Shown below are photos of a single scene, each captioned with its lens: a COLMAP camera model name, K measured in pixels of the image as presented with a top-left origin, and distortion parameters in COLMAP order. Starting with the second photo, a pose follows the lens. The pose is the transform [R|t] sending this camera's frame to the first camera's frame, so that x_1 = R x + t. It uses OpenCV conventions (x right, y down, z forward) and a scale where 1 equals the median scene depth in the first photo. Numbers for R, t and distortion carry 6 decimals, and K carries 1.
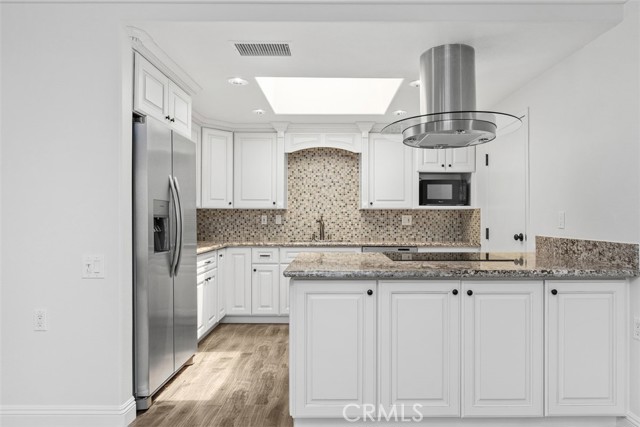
lens RADIAL K [[394.1, 0, 341.1], [0, 394.1, 220.7], [0, 0, 1]] dist [-0.014358, -0.007782]
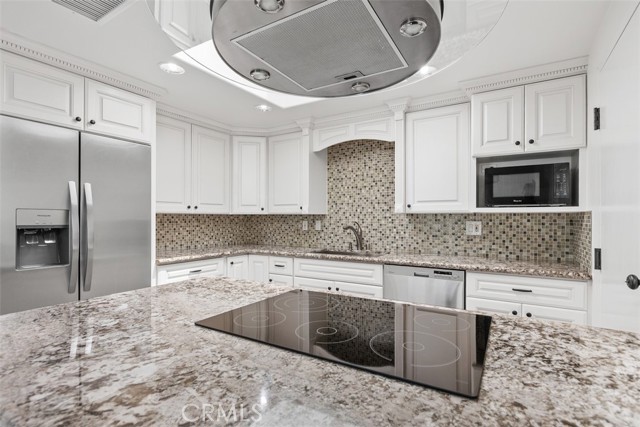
lens RADIAL K [[315.5, 0, 317.6], [0, 315.5, 212.7], [0, 0, 1]] dist [0.000610, -0.002648]
pose [[0.843844, -0.010514, -0.536485, 0.263740], [-0.004658, 0.999627, -0.026917, -0.014387], [0.536568, 0.025213, 0.843480, 0.419047]]
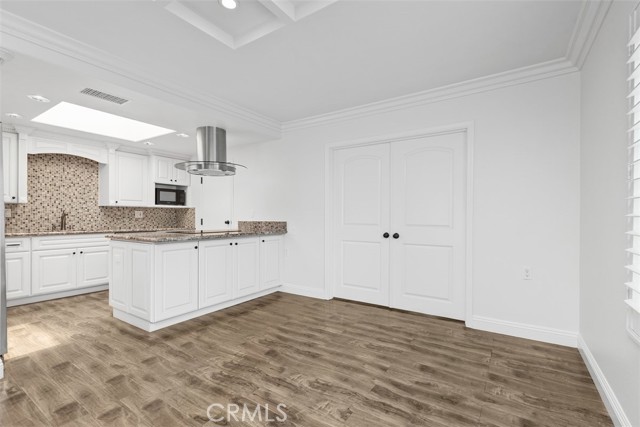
lens RADIAL K [[287.8, 0, 326.2], [0, 287.8, 218.3], [0, 0, 1]] dist [-0.000433, -0.000039]
pose [[0.558552, -0.005092, 0.829454, -0.363969], [0.004661, 0.999985, 0.003000, 0.014812], [-0.829456, 0.002191, 0.558567, -0.178450]]
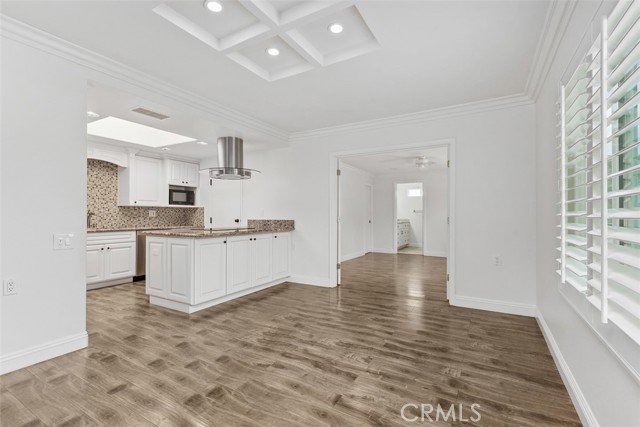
lens RADIAL K [[287.8, 0, 323.5], [0, 287.8, 213.8], [0, 0, 1]] dist [-0.000433, -0.000039]
pose [[0.512225, 0.003014, 0.858846, -0.520084], [0.006342, 0.999953, -0.007291, 0.013844], [-0.858828, 0.009182, 0.512182, -0.186944]]
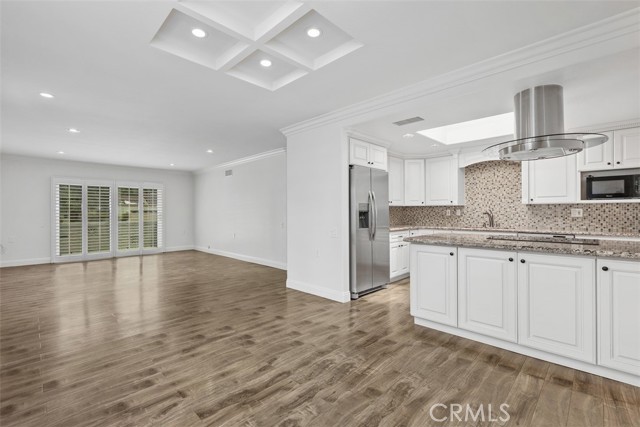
lens RADIAL K [[287.8, 0, 314.3], [0, 287.8, 208.2], [0, 0, 1]] dist [-0.000433, -0.000039]
pose [[0.694411, -0.013487, -0.719452, 0.269183], [-0.001386, 0.999797, -0.020080, 0.003624], [0.719577, 0.014941, 0.694252, -0.154646]]
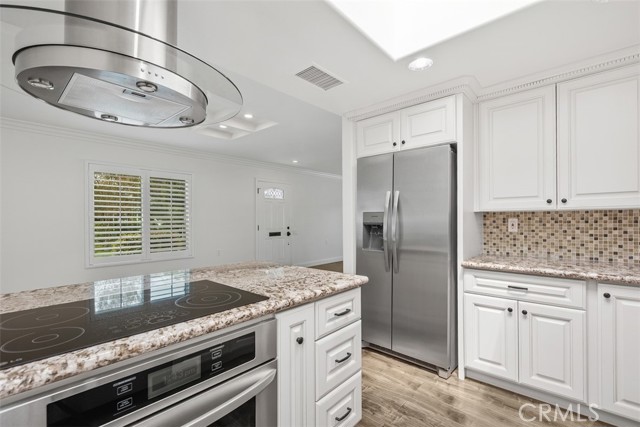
lens RADIAL K [[287.8, 0, 325.1], [0, 287.8, 218.9], [0, 0, 1]] dist [-0.000433, -0.000039]
pose [[-0.677097, 0.004902, -0.735878, 0.232239], [0.000005, 0.999978, 0.006656, -0.019113], [0.735894, 0.004503, -0.677082, 0.892102]]
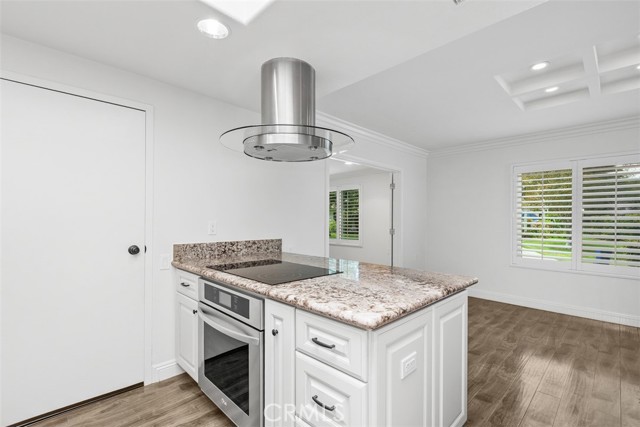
lens RADIAL K [[287.8, 0, 319.3], [0, 287.8, 224.1], [0, 0, 1]] dist [-0.000433, -0.000039]
pose [[-0.679592, -0.007967, 0.733547, -0.199856], [0.003531, 0.999894, 0.014132, -0.015222], [-0.733582, 0.012194, -0.679491, 0.852082]]
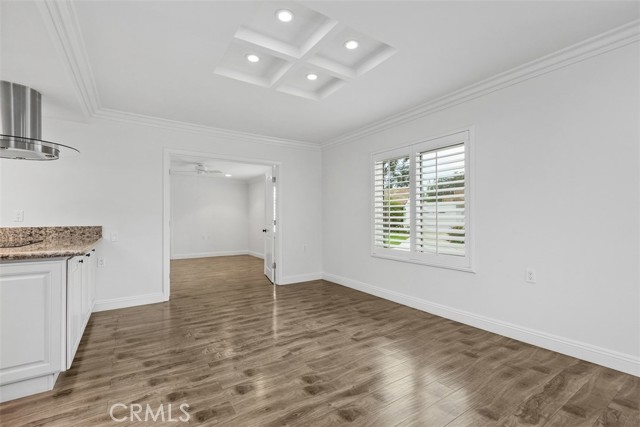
lens RADIAL K [[287.8, 0, 316.8], [0, 287.8, 215.8], [0, 0, 1]] dist [-0.000433, -0.000039]
pose [[-0.538265, 0.009805, 0.842718, -0.633980], [0.011675, 0.999923, -0.004176, 0.010781], [-0.842694, 0.007591, -0.538339, 0.388872]]
